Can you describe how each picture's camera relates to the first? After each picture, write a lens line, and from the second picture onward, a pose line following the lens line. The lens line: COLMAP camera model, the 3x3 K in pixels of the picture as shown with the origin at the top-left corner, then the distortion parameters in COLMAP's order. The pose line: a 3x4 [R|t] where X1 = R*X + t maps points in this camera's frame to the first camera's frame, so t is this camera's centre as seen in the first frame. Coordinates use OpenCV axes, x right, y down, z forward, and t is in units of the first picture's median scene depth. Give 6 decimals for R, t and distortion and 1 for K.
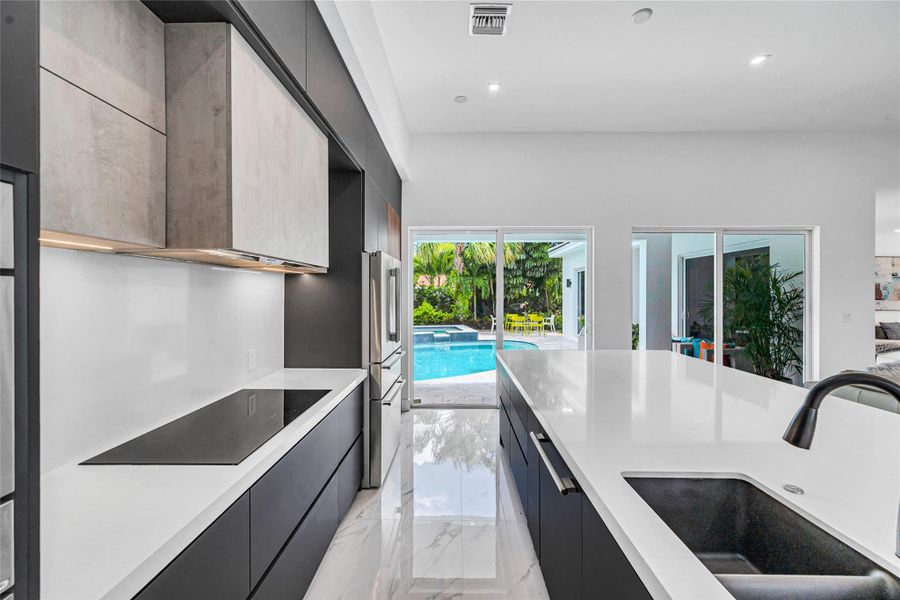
lens RADIAL K [[359.0, 0, 450.1], [0, 359.0, 294.3], [0, 0, 1]] dist [-0.002625, -0.000105]
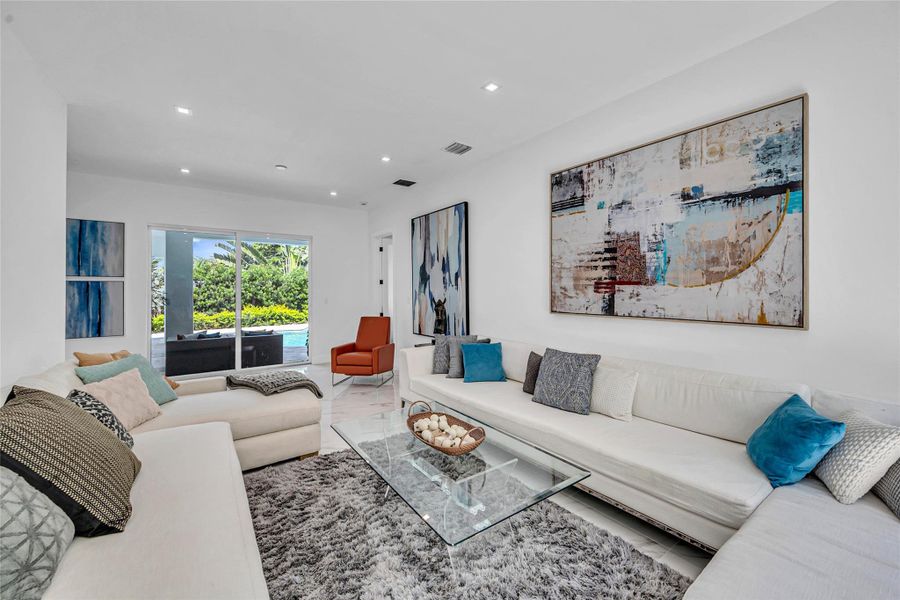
lens RADIAL K [[359.0, 0, 451.1], [0, 359.0, 290.3], [0, 0, 1]] dist [-0.002625, -0.000105]
pose [[0.600955, -0.012255, -0.799189, 0.950906], [0.009474, 0.999921, -0.008209, 0.015335], [0.799227, -0.002638, 0.601024, 0.475034]]
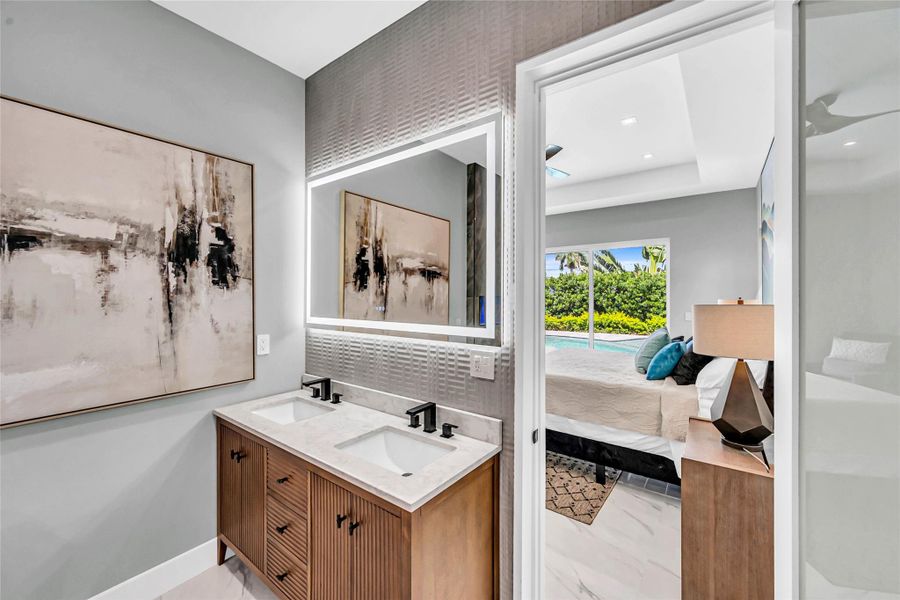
lens RADIAL K [[359.0, 0, 448.6], [0, 359.0, 297.4], [0, 0, 1]] dist [-0.002625, -0.000105]
pose [[-0.588651, -0.003862, -0.808378, 0.855725], [-0.007579, 0.999971, 0.000742, 0.005197], [0.808352, 0.006564, -0.588663, 1.004660]]
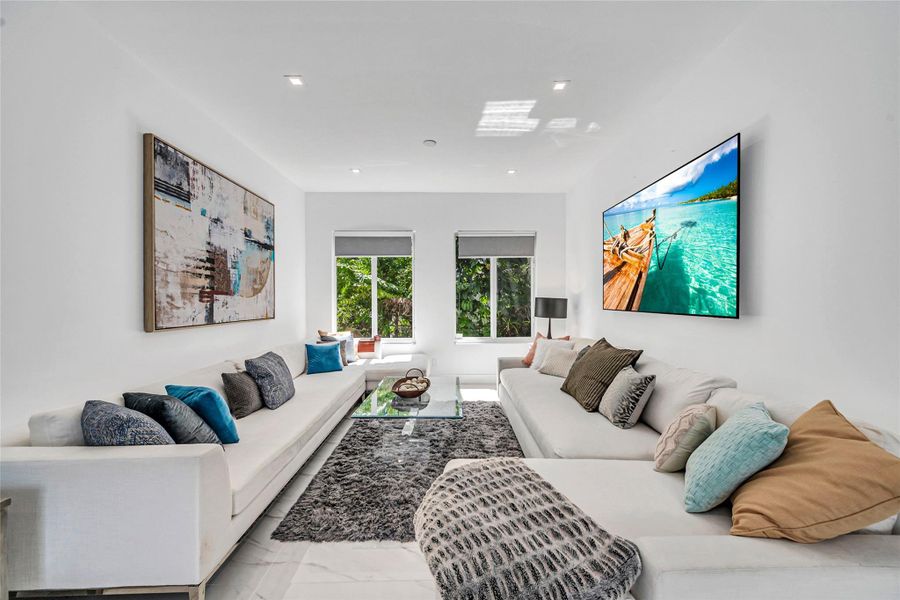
lens RADIAL K [[359.0, 0, 450.5], [0, 359.0, 302.0], [0, 0, 1]] dist [-0.002625, -0.000105]
pose [[-0.032676, -0.014969, 0.999354, 0.576477], [0.005741, 0.999869, 0.015164, 0.013282], [-0.999450, 0.006233, -0.032585, 0.547374]]
